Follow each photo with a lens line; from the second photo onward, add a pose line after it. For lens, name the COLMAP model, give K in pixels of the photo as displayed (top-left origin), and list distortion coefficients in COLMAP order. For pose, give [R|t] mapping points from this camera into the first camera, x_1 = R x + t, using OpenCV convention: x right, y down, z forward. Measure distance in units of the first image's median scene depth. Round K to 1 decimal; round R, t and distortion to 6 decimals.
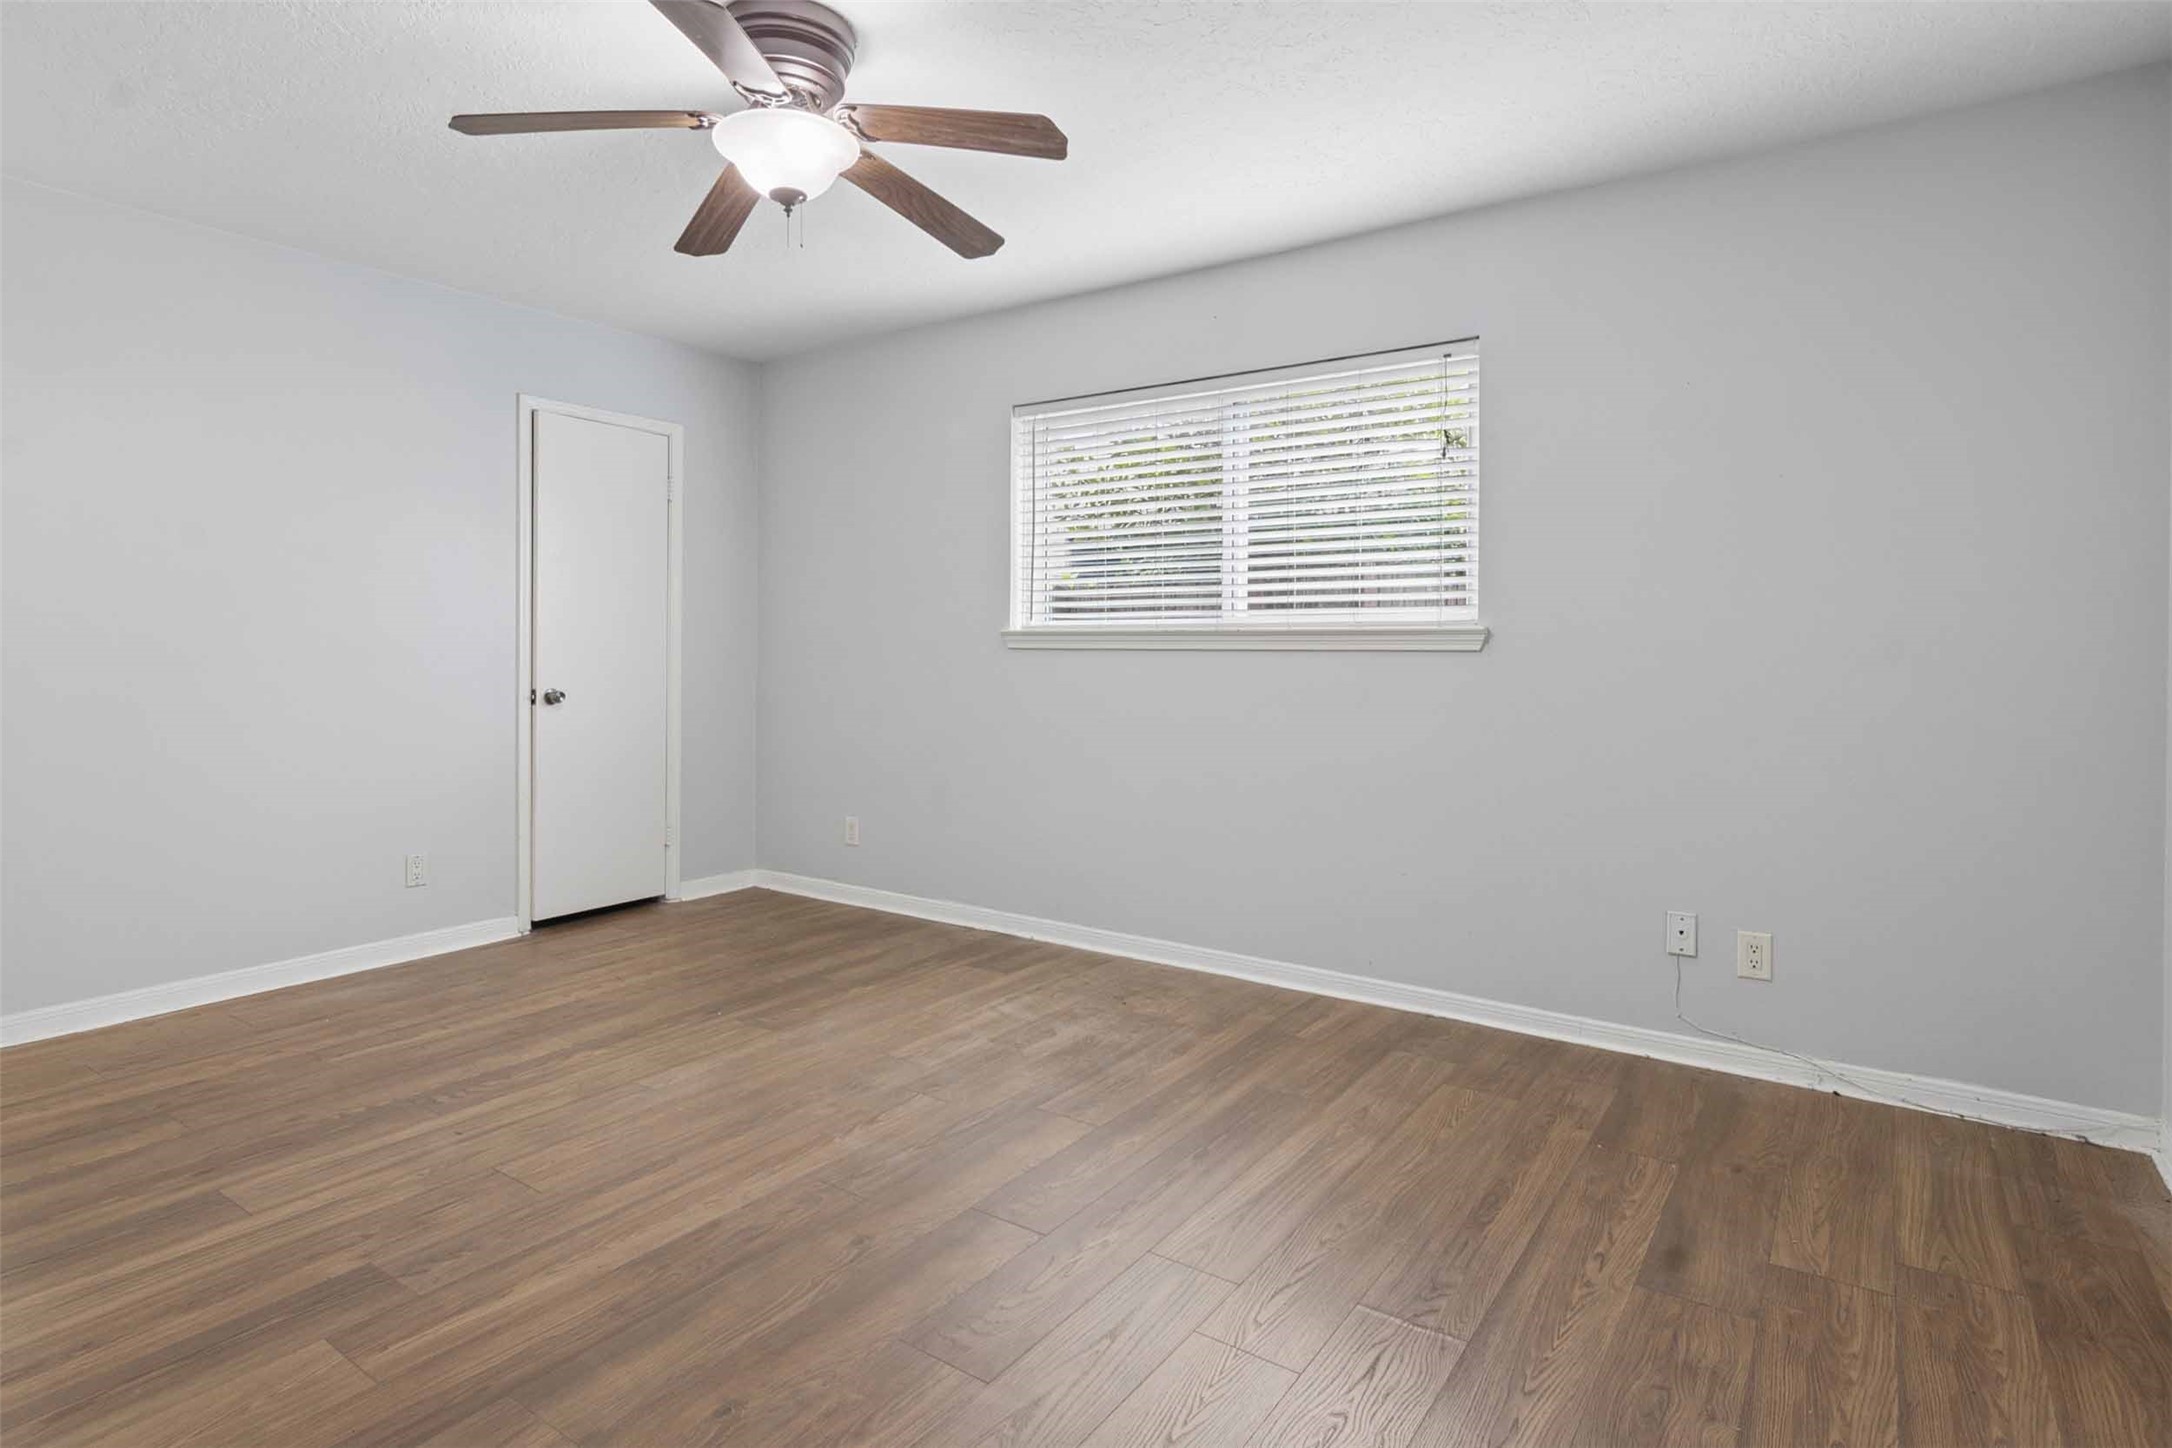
lens RADIAL K [[1126.5, 0, 1084.5], [0, 1126.5, 700.9], [0, 0, 1]] dist [0.000497, 0.001832]
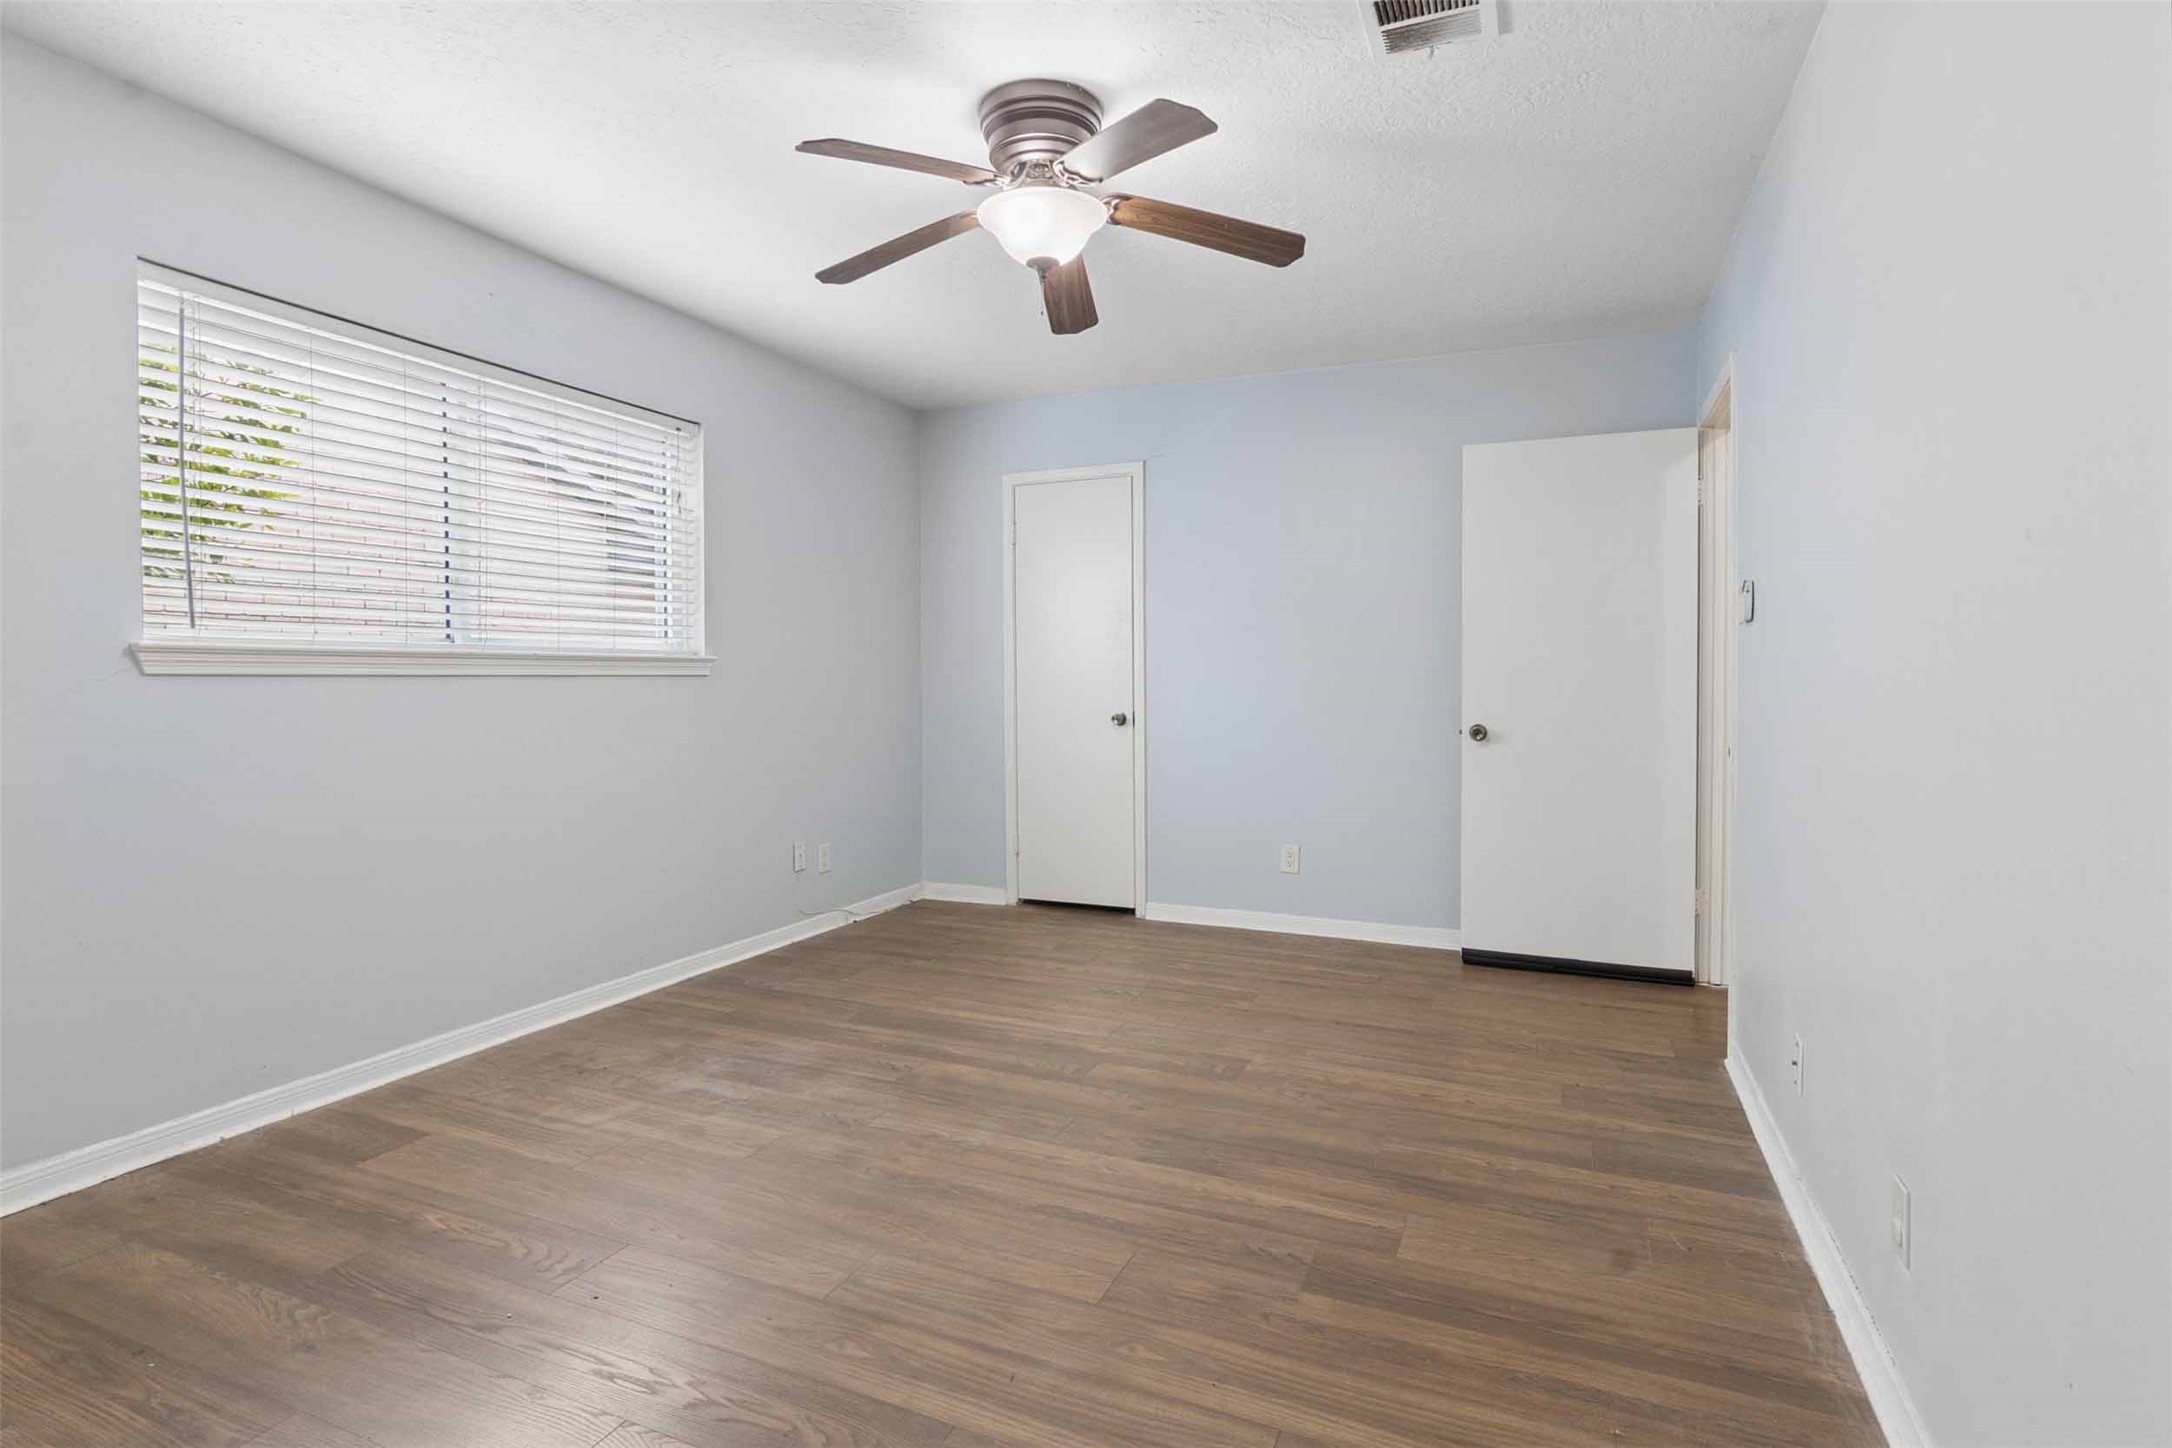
lens RADIAL K [[1126.5, 0, 1084.5], [0, 1126.5, 700.9], [0, 0, 1]] dist [0.000497, 0.001832]
pose [[-0.215260, -0.024579, 0.976247, -1.148373], [0.040875, 0.998580, 0.034154, -0.047032], [-0.975701, 0.047256, -0.213950, 1.016586]]
